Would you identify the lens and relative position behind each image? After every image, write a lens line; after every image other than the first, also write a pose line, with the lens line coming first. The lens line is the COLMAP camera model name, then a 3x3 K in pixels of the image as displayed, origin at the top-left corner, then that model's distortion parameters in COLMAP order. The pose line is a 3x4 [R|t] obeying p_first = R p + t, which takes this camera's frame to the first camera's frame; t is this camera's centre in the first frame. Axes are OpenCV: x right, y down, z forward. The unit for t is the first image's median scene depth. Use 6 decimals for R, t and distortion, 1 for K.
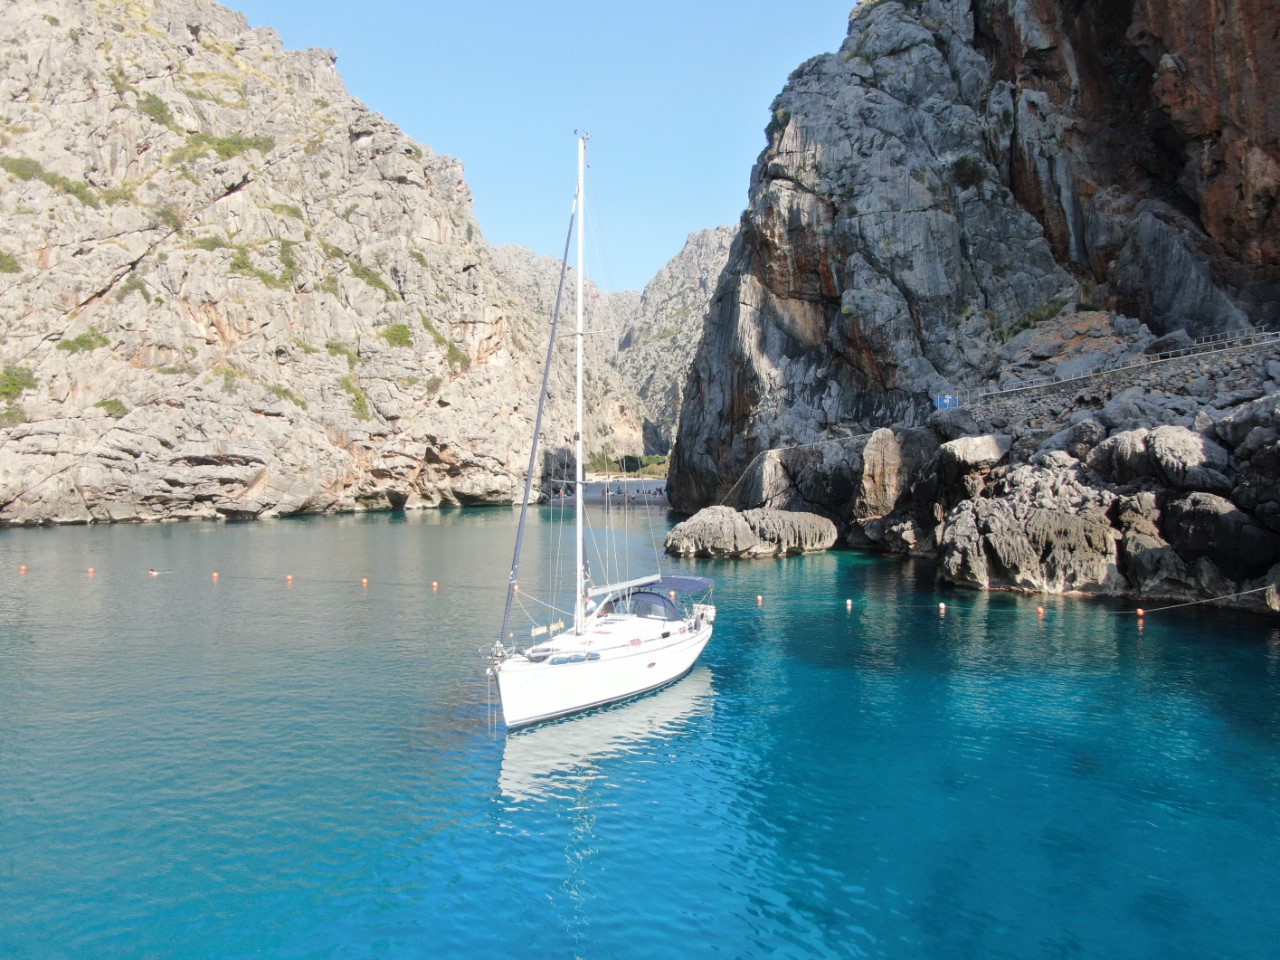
lens RADIAL K [[931.6, 0, 638.8], [0, 931.6, 478.7], [0, 0, 1]] dist [-0.008394, 0.004131]
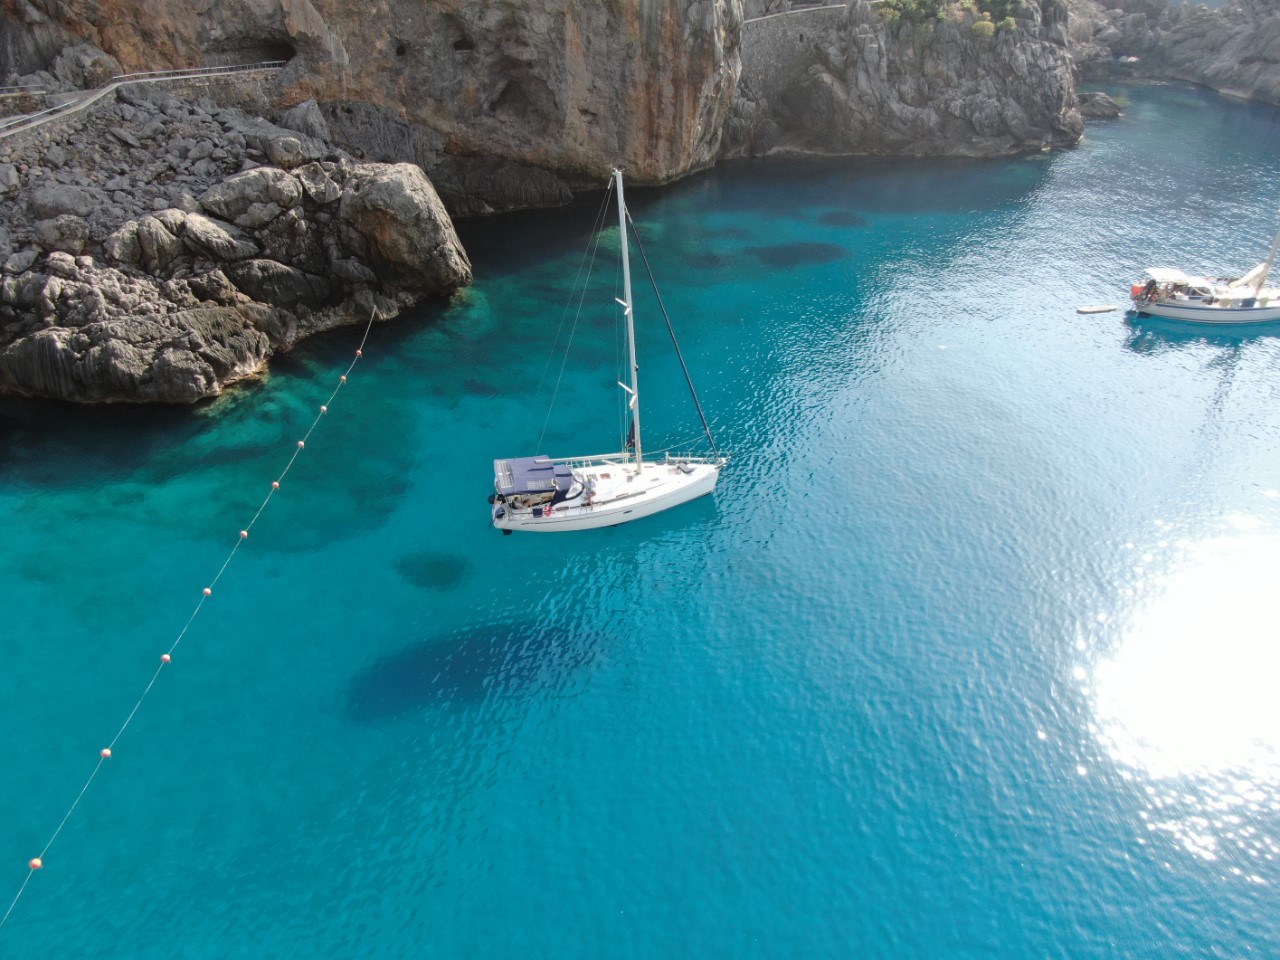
lens RADIAL K [[931.6, 0, 642.4], [0, 931.6, 475.4], [0, 0, 1]] dist [-0.008394, 0.004131]
pose [[-0.287536, -0.496018, 0.819322, -0.408397], [0.017577, 0.852571, 0.522315, -0.203405], [-0.957609, 0.164585, -0.236426, 0.397655]]
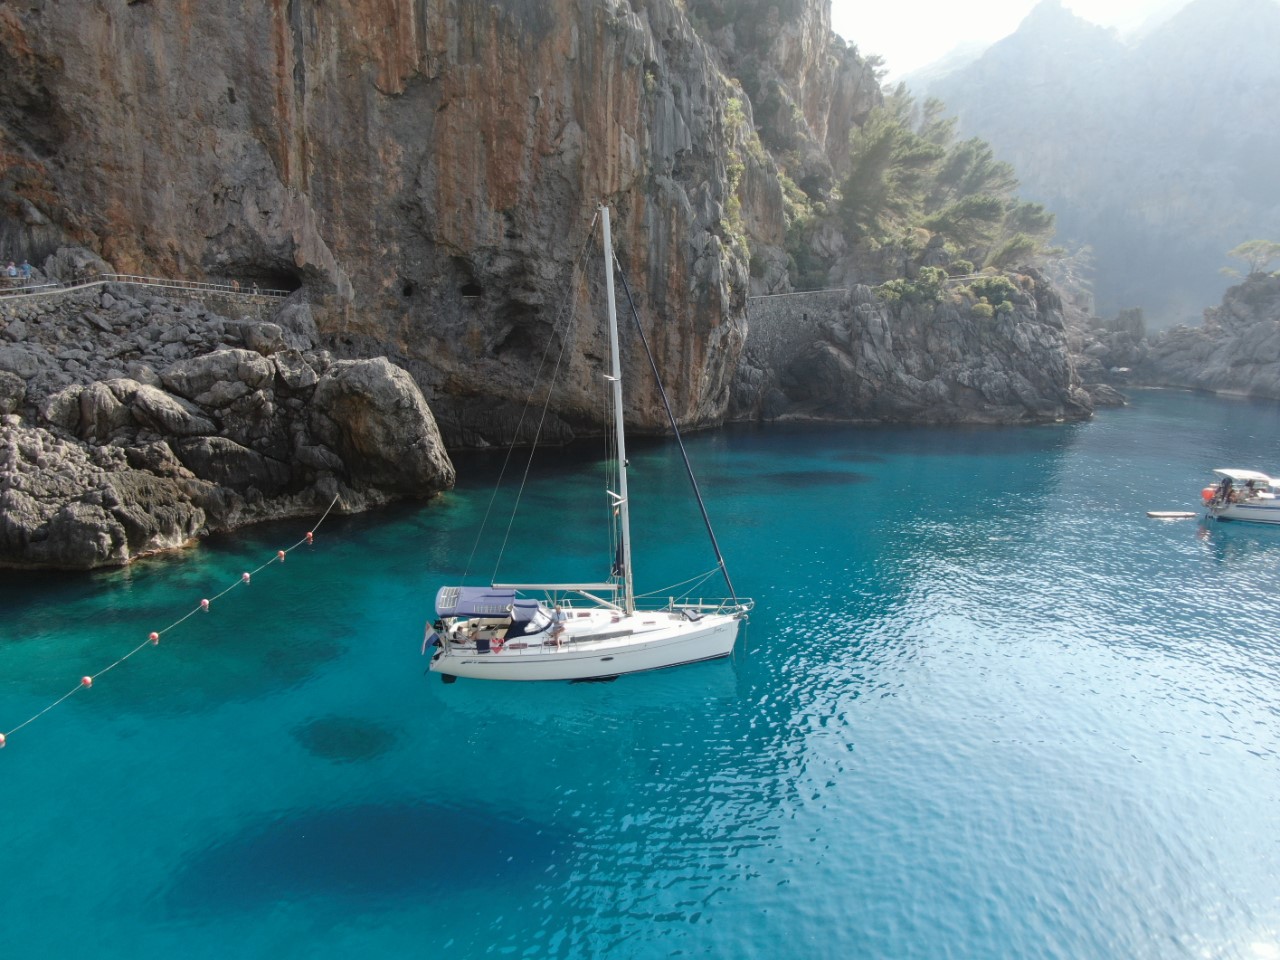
lens RADIAL K [[931.6, 0, 644.5], [0, 931.6, 476.5], [0, 0, 1]] dist [-0.008394, 0.004131]
pose [[-0.275479, -0.169562, 0.946235, -0.349852], [0.008340, 0.983862, 0.178733, -0.071362], [-0.961271, 0.057129, -0.269619, 0.374565]]
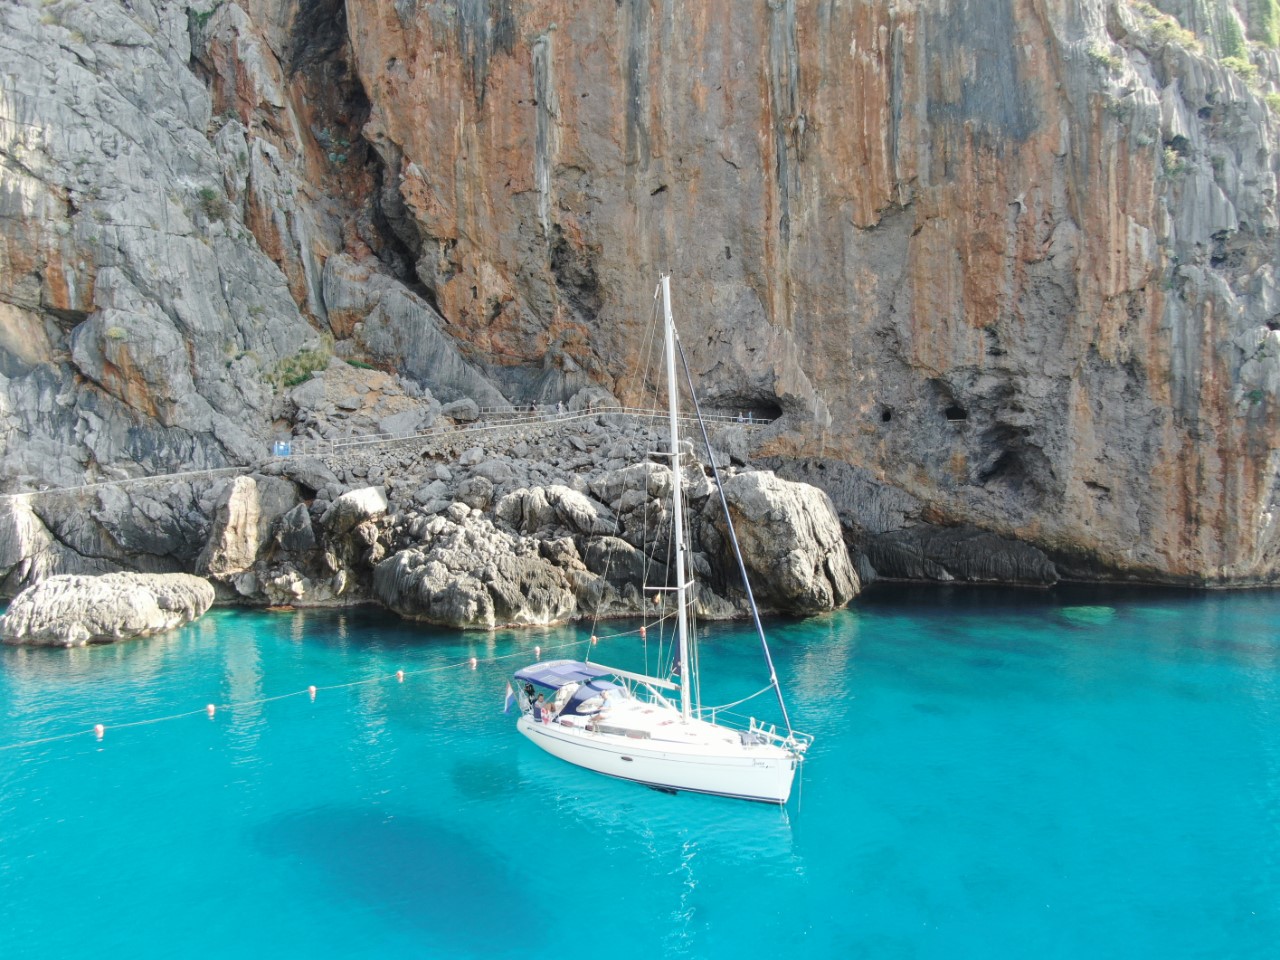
lens RADIAL K [[931.6, 0, 641.6], [0, 931.6, 476.9], [0, 0, 1]] dist [-0.008394, 0.004131]
pose [[0.448310, -0.009929, 0.893823, -0.302387], [0.014546, 0.999887, 0.003812, -0.038291], [-0.893760, 0.011292, 0.448404, 0.153955]]
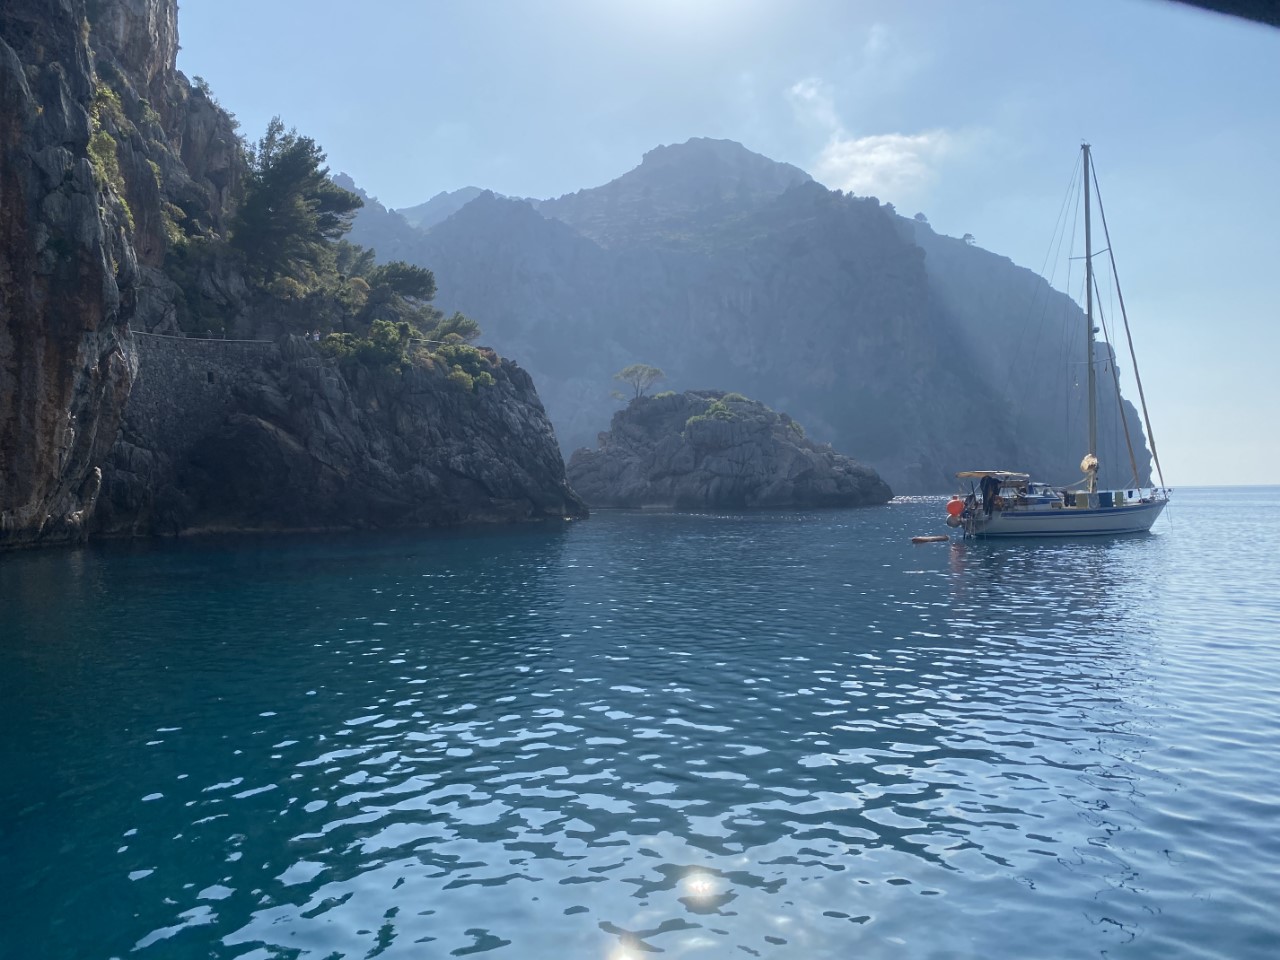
lens RADIAL K [[979.4, 0, 626.5], [0, 979.4, 473.5], [0, 0, 1]] dist [0.035401, -0.034814]
pose [[-0.822768, 0.027926, 0.567691, 0.036805], [0.027390, 0.999580, -0.009474, 0.038680], [-0.567717, 0.007755, -0.823187, 0.307073]]
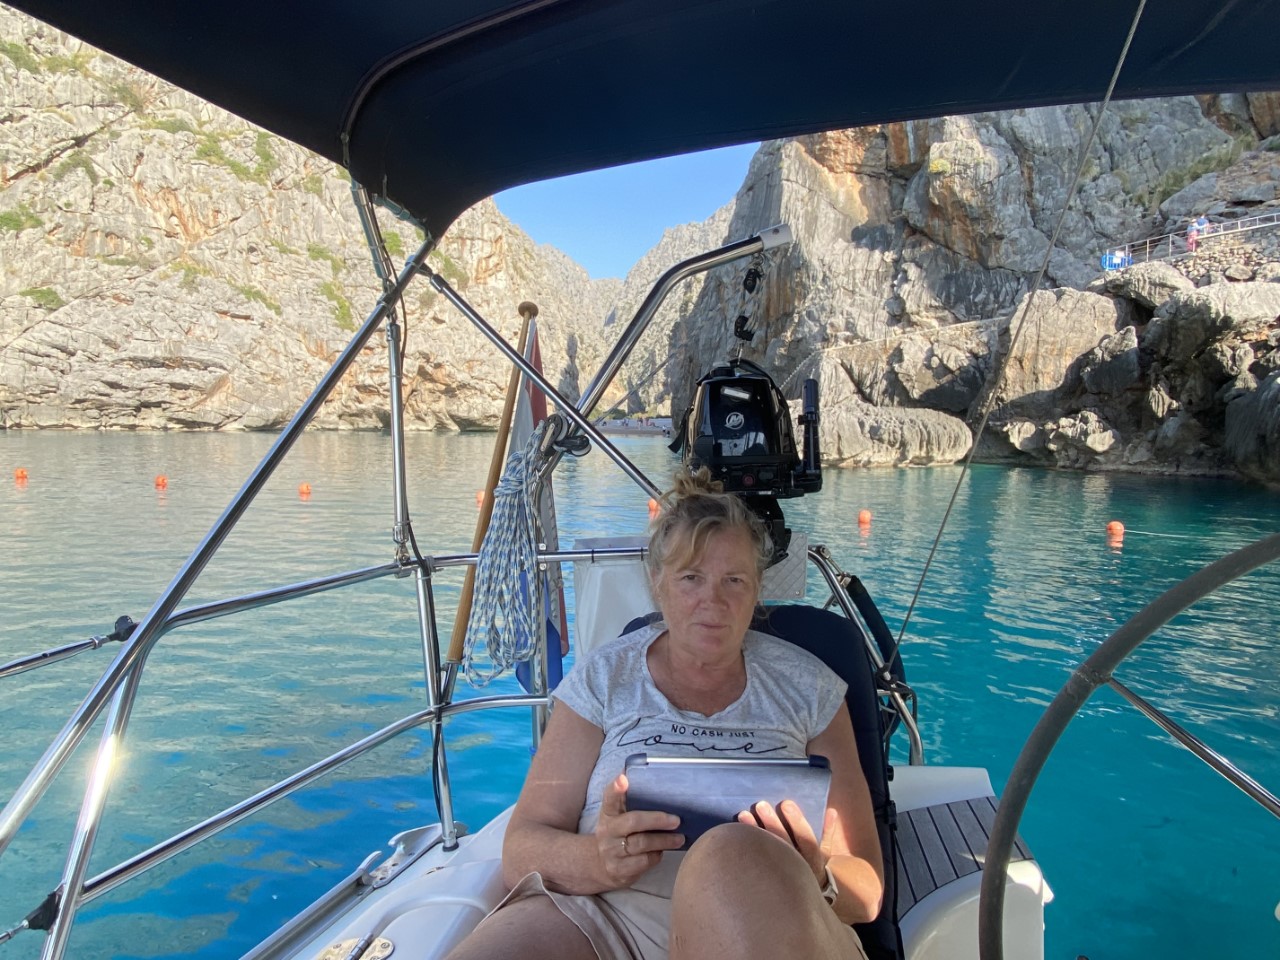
lens RADIAL K [[741.9, 0, 636.1], [0, 741.9, 482.7], [0, 0, 1]] dist [0.037373, -0.037655]
pose [[0.999408, 0.021268, 0.027027, -0.036745], [-0.022936, 0.997752, 0.062963, 0.044929], [-0.025627, -0.063546, 0.997650, 0.328566]]
